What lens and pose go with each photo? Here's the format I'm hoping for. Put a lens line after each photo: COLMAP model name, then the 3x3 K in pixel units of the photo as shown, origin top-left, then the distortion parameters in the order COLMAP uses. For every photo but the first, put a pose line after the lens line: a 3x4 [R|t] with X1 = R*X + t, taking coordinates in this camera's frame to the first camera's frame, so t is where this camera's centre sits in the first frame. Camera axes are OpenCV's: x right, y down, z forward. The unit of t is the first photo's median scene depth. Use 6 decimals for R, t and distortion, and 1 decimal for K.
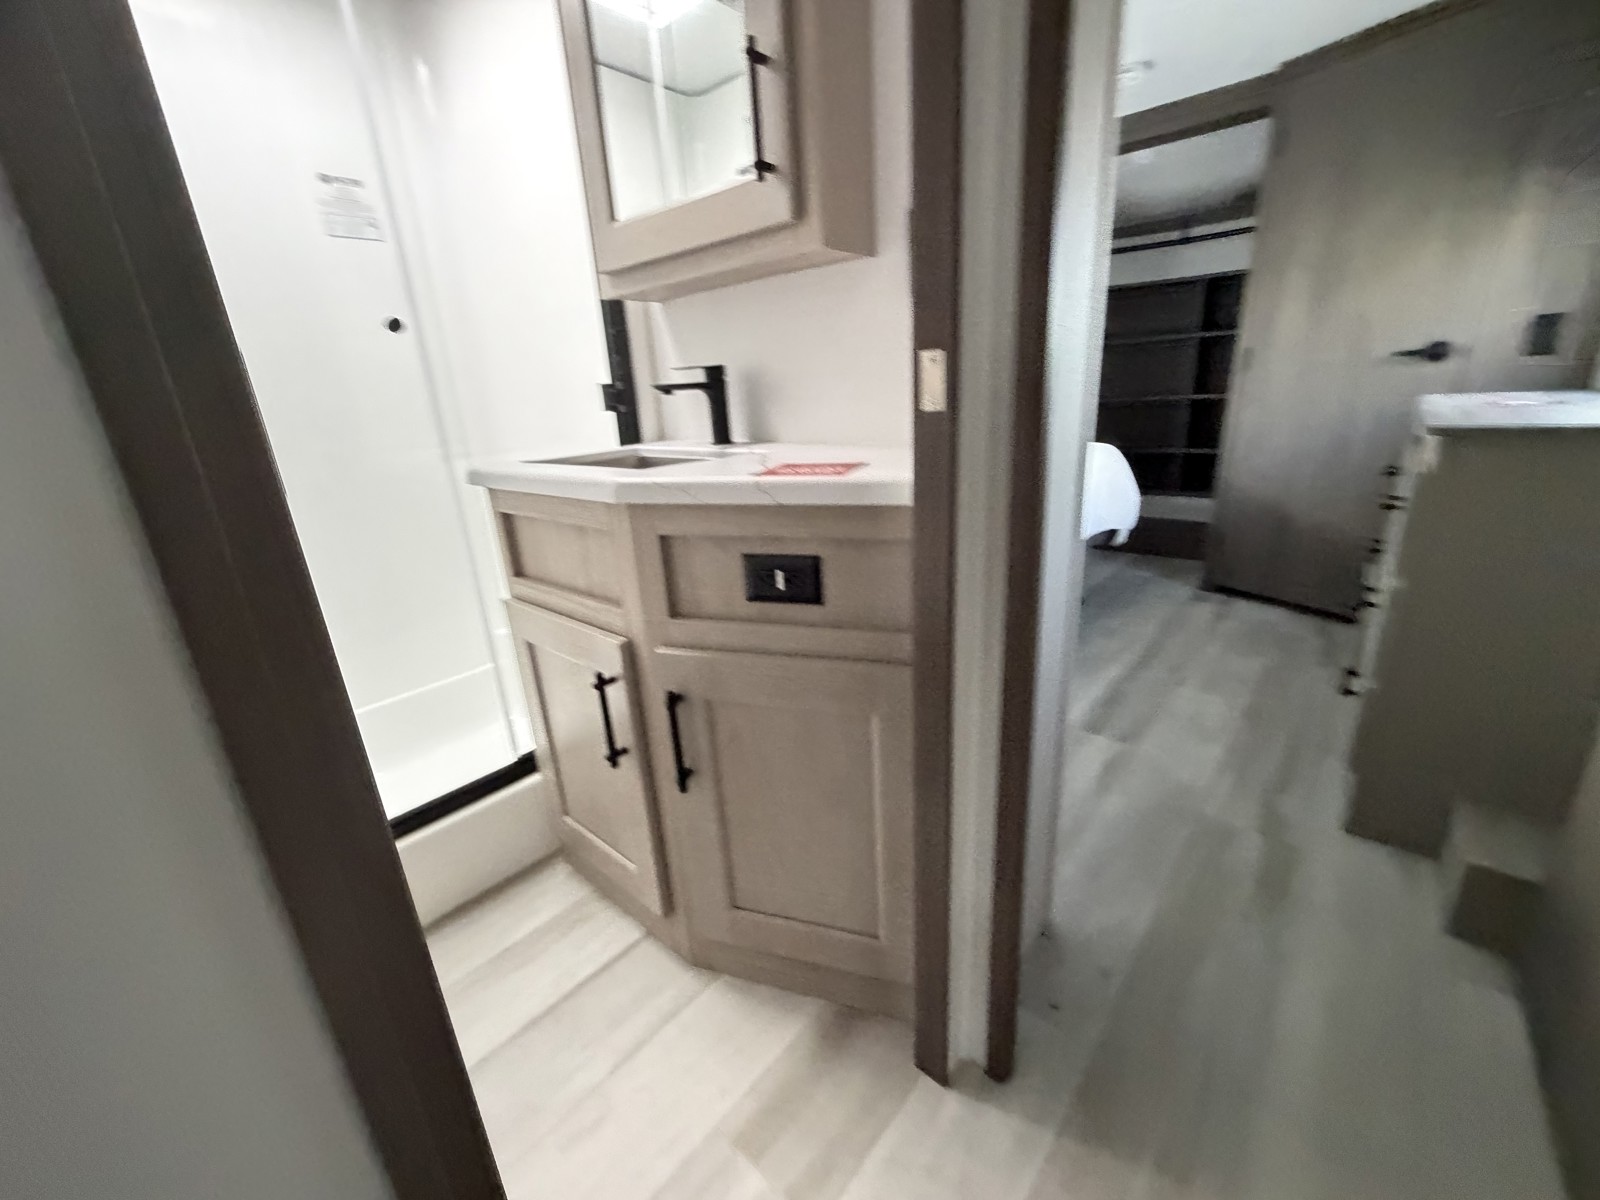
lens RADIAL K [[642.5, 0, 800.0], [0, 642.5, 600.0], [0, 0, 1]] dist [0.001968, 0.000077]
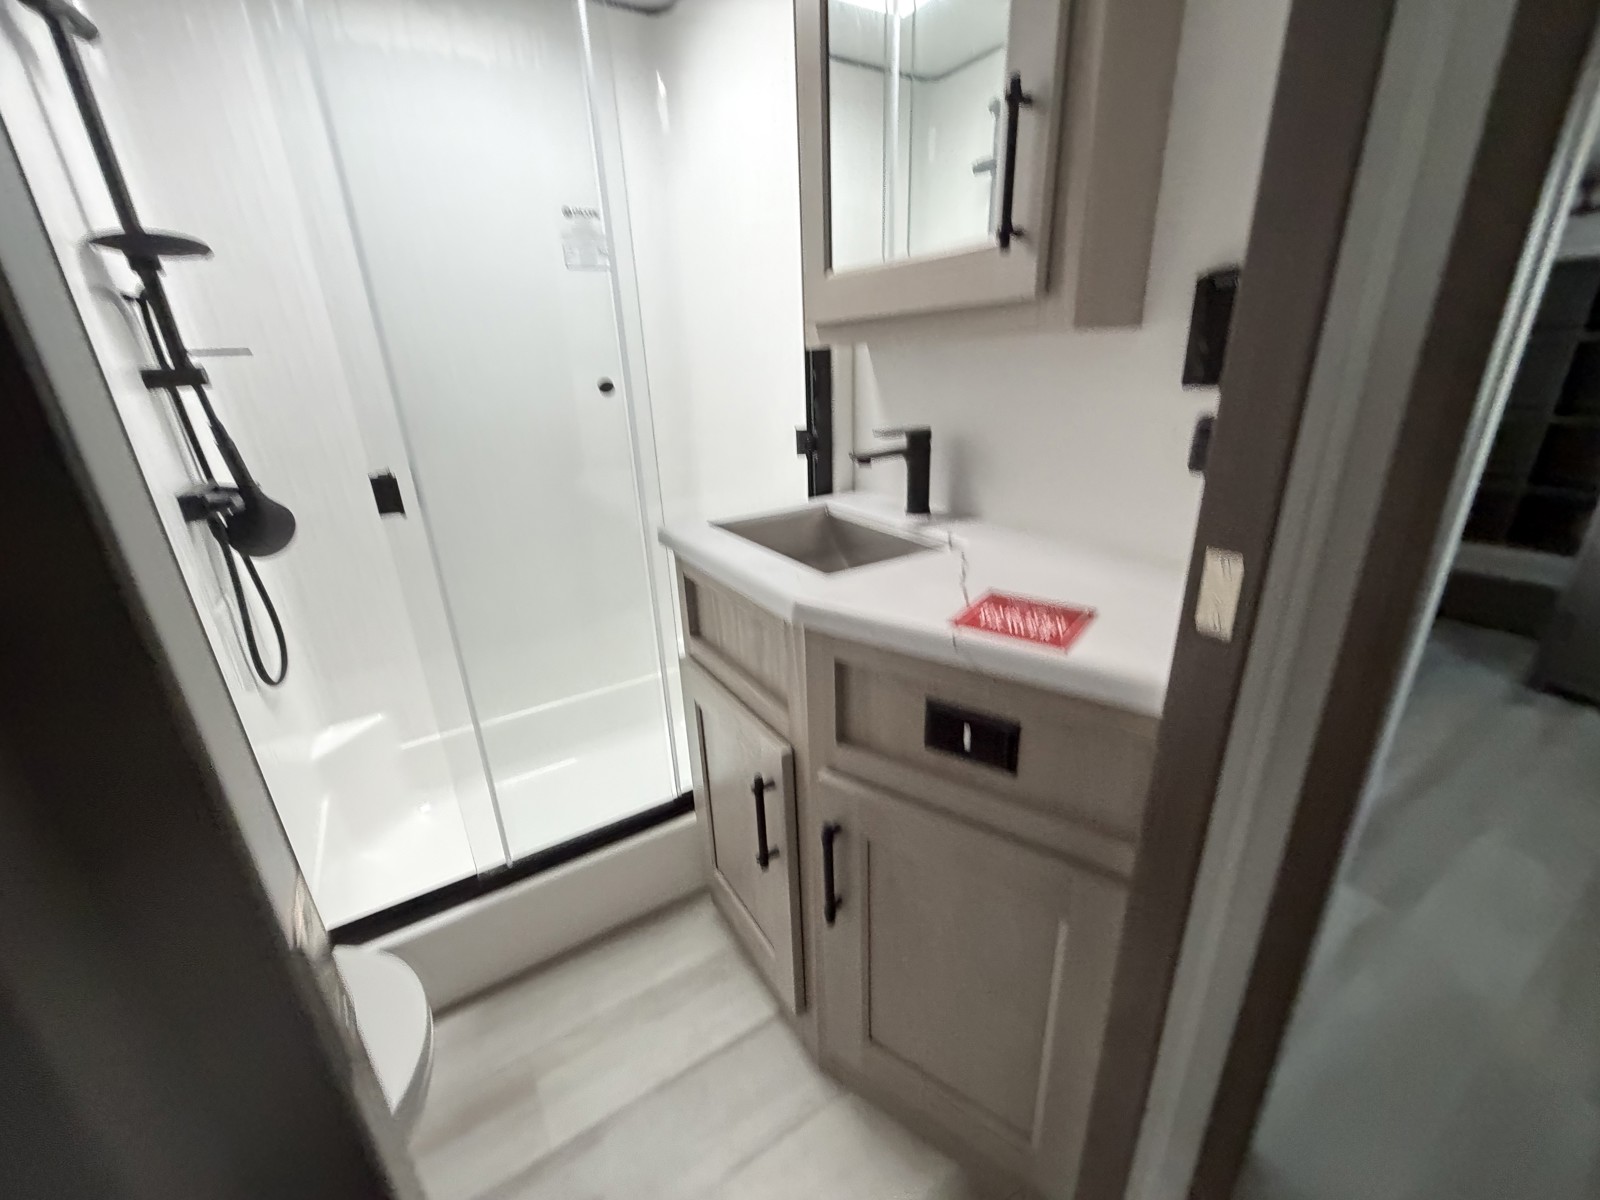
lens RADIAL K [[642.5, 0, 800.0], [0, 642.5, 600.0], [0, 0, 1]] dist [0.001968, 0.000077]
pose [[0.957818, 0.123168, -0.259641, -0.031113], [-0.110897, 0.991930, 0.061453, -0.165896], [0.265115, -0.030068, 0.963748, 0.085460]]
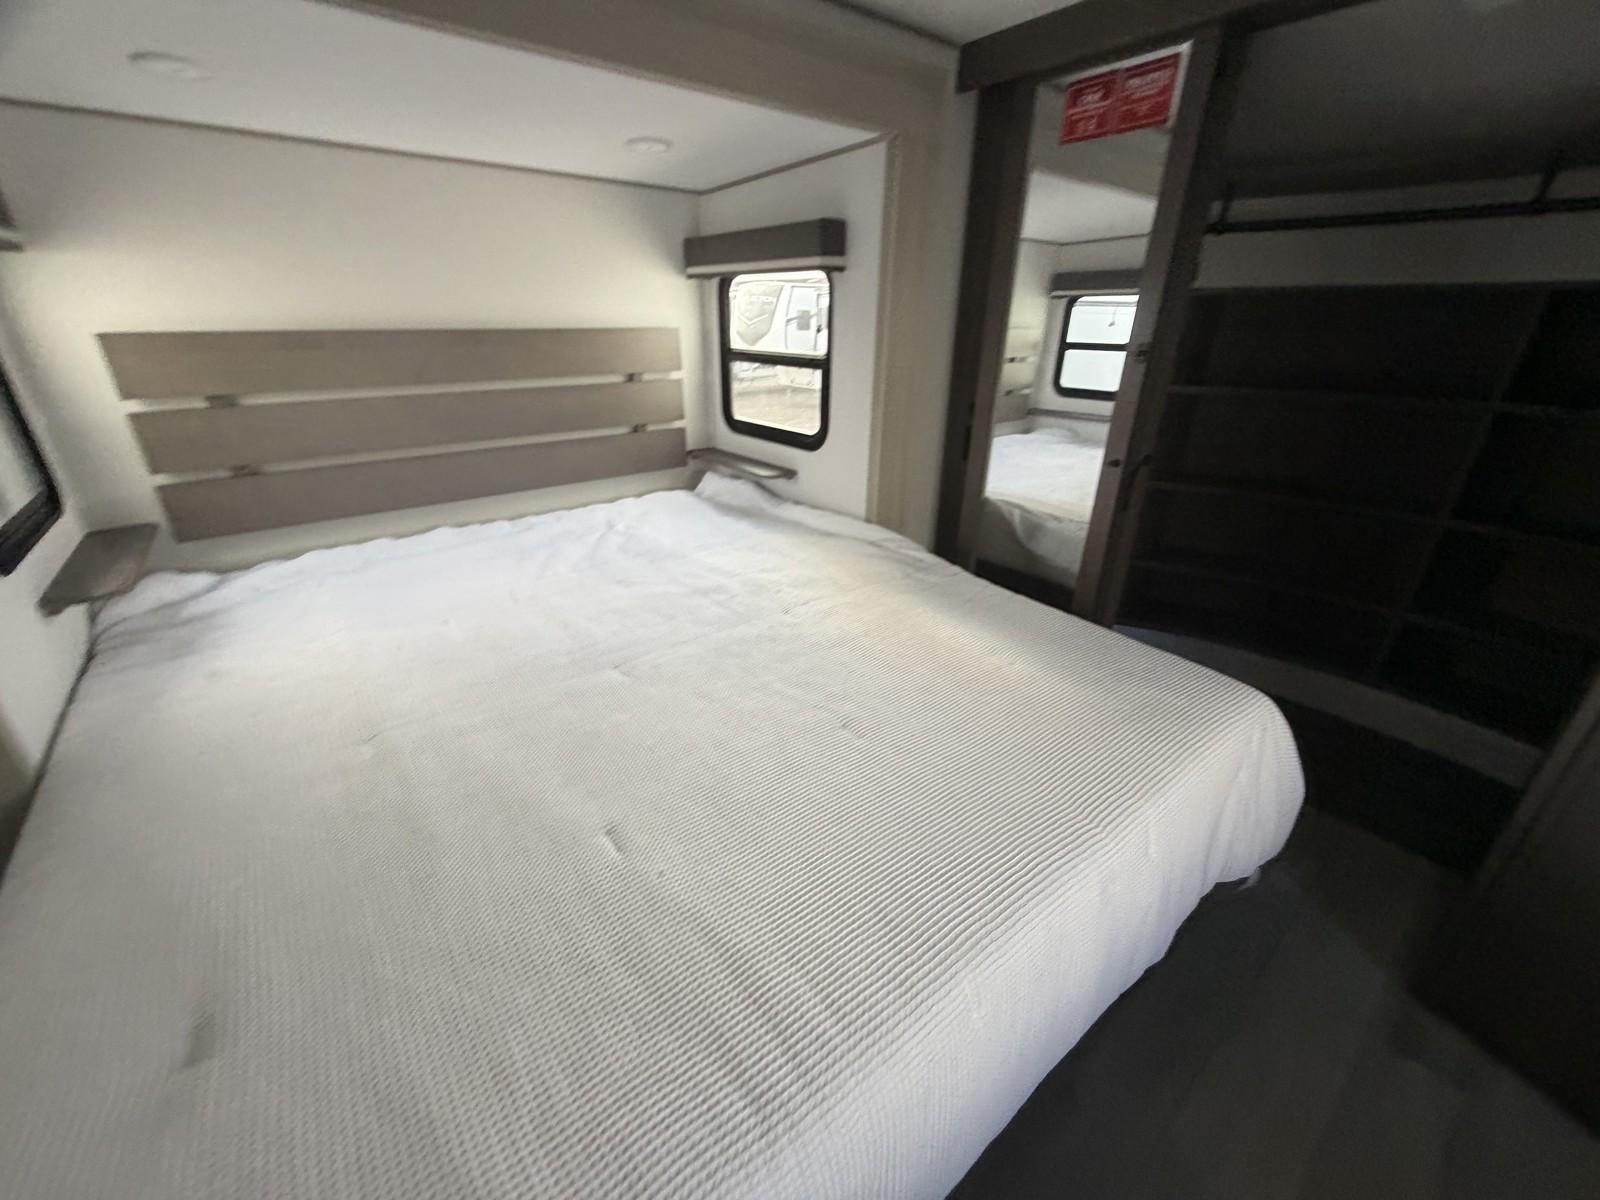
lens RADIAL K [[635.0, 0, 794.1], [0, 635.0, 603.8], [0, 0, 1]] dist [-0.000874, -0.000085]
pose [[0.982665, 0.127679, -0.134413, 0.465463], [-0.111544, 0.986313, 0.121426, -0.697659], [0.148077, -0.104328, 0.983458, 1.138967]]
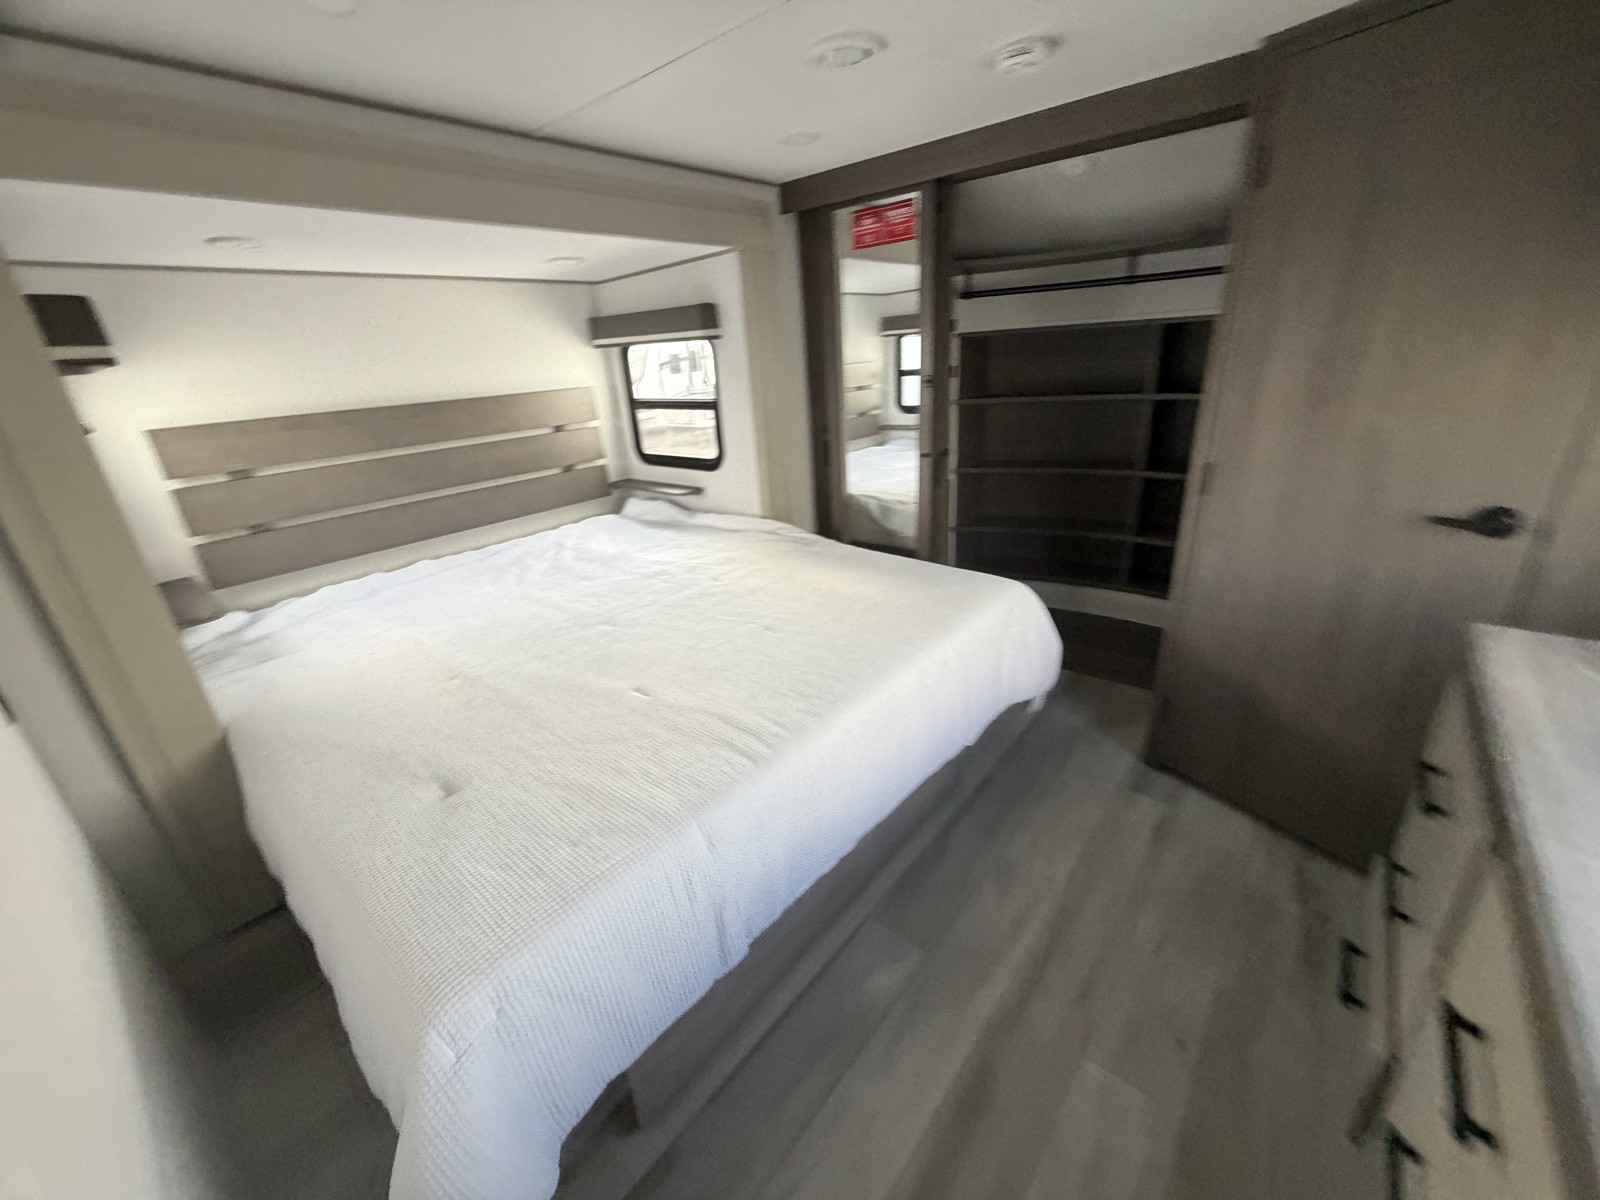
lens RADIAL K [[642.5, 0, 800.0], [0, 642.5, 600.0], [0, 0, 1]] dist [0.001968, 0.000077]
pose [[0.999678, -0.013873, 0.021245, 0.480763], [0.012677, 0.998383, 0.055414, -0.577940], [-0.021980, -0.055127, 0.998237, 0.620746]]
